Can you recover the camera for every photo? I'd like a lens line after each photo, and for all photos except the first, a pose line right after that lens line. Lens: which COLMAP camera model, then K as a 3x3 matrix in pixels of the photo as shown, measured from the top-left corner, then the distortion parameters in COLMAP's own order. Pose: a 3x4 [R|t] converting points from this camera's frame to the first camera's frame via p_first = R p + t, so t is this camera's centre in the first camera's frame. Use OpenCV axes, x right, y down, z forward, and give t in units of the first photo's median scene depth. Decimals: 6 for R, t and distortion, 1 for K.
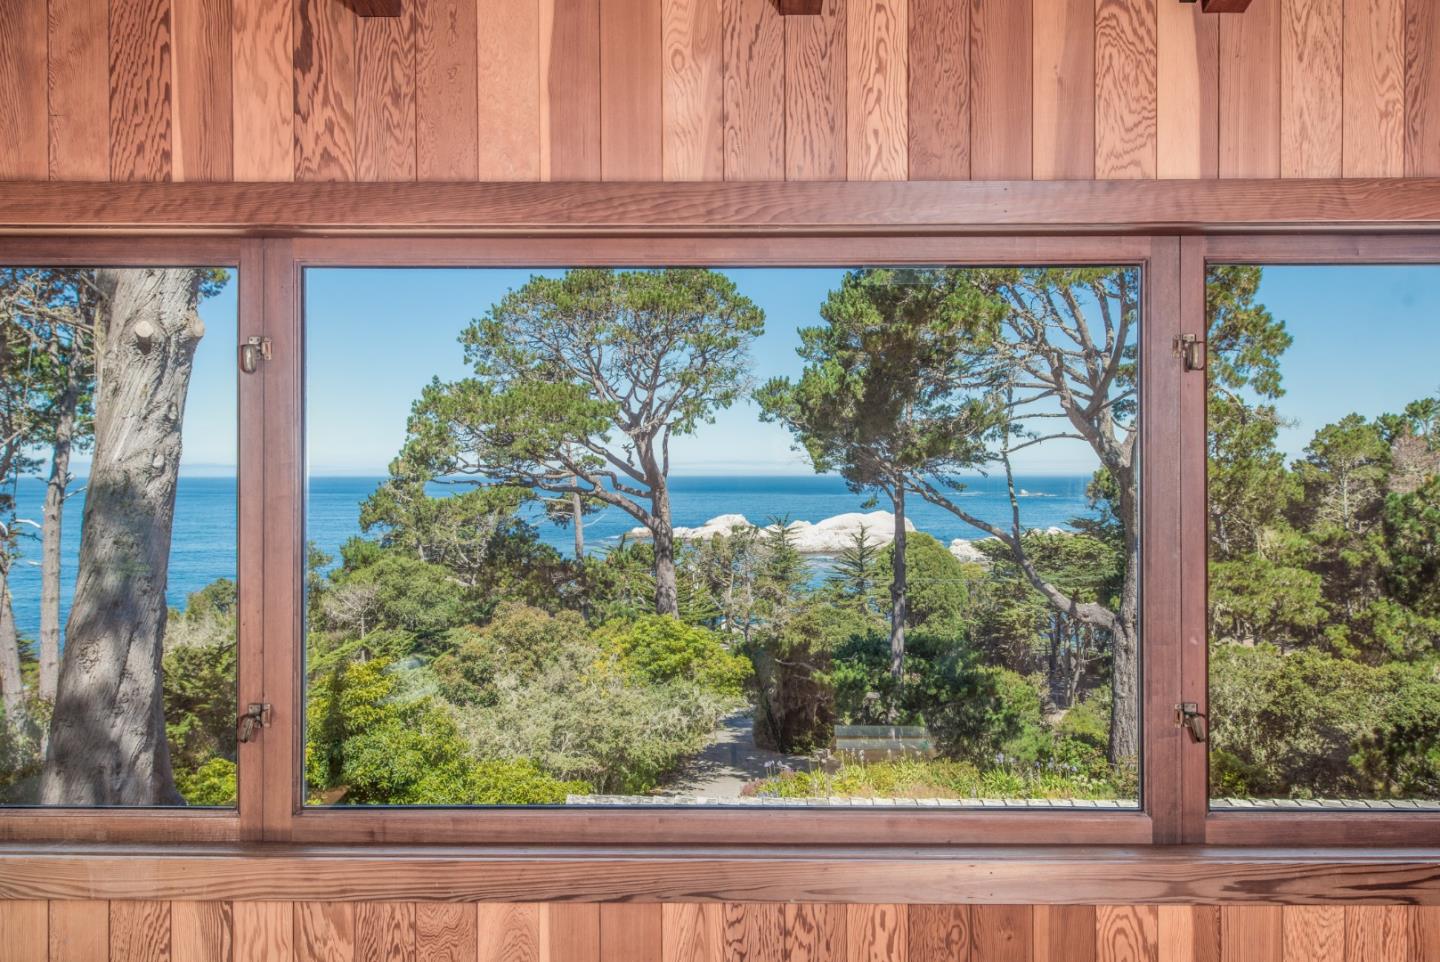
lens RADIAL K [[989.8, 0, 712.7], [0, 989.8, 474.5], [0, 0, 1]] dist [0.001120, -0.003119]
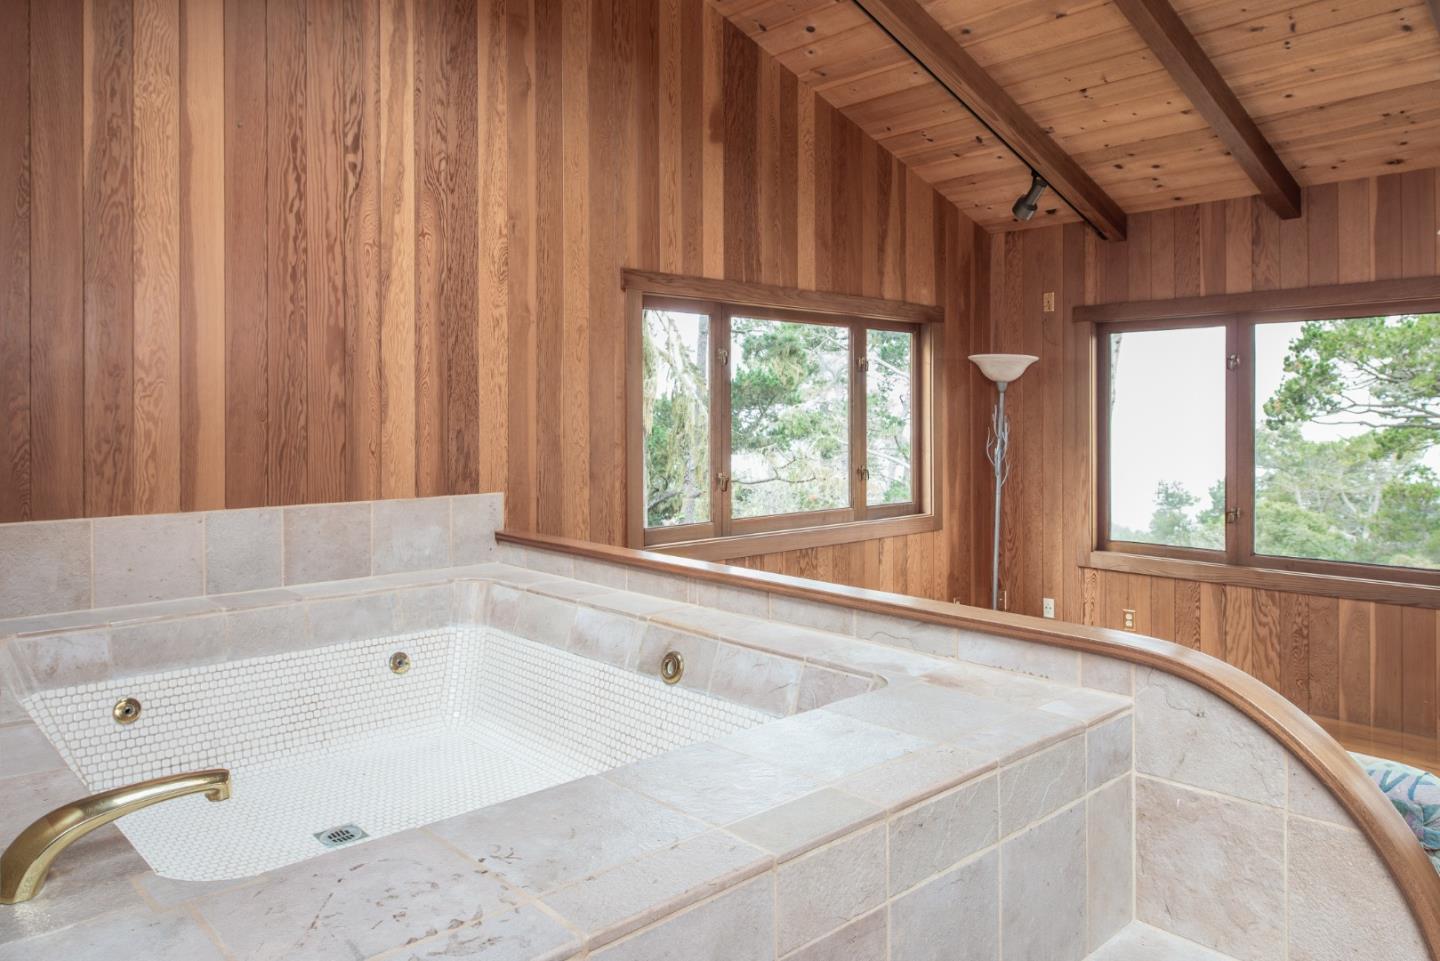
lens RADIAL K [[999.6, 0, 722.5], [0, 999.6, 417.6], [0, 0, 1]] dist [0.001529, 0.002253]
pose [[0.690685, 0.000153, -0.723156, 0.449510], [0.001540, 0.999997, 0.001682, 0.006792], [0.723154, -0.002275, 0.690683, -1.620882]]
